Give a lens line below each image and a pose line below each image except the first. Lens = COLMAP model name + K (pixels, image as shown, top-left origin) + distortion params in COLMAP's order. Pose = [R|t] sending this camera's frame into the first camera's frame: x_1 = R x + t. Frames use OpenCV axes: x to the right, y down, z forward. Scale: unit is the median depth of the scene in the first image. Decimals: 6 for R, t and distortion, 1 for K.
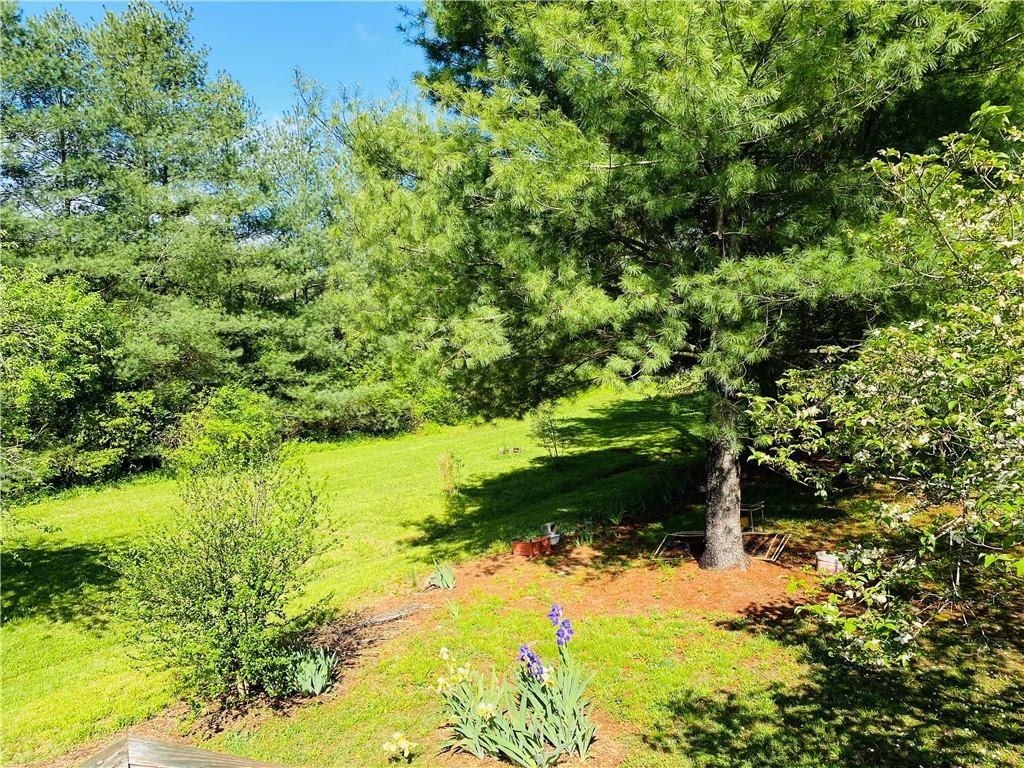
lens RADIAL K [[755.3, 0, 512.0], [0, 755.3, 384.0], [0, 0, 1]] dist [0.003504, -0.001631]
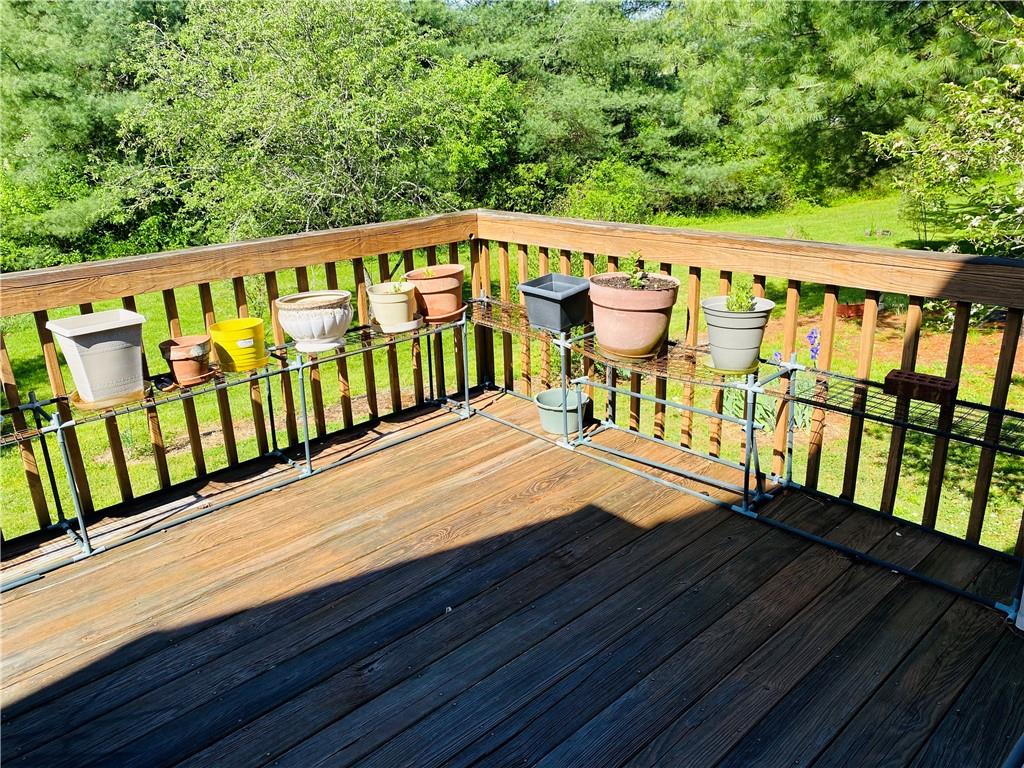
lens RADIAL K [[785.2, 0, 514.3], [0, 785.2, 372.5], [0, 0, 1]] dist [0.033488, -0.034311]
pose [[0.878113, 0.135294, -0.458925, 0.076524], [-0.016398, 0.967133, 0.253741, 0.013230], [0.478172, -0.215287, 0.851471, -0.118138]]
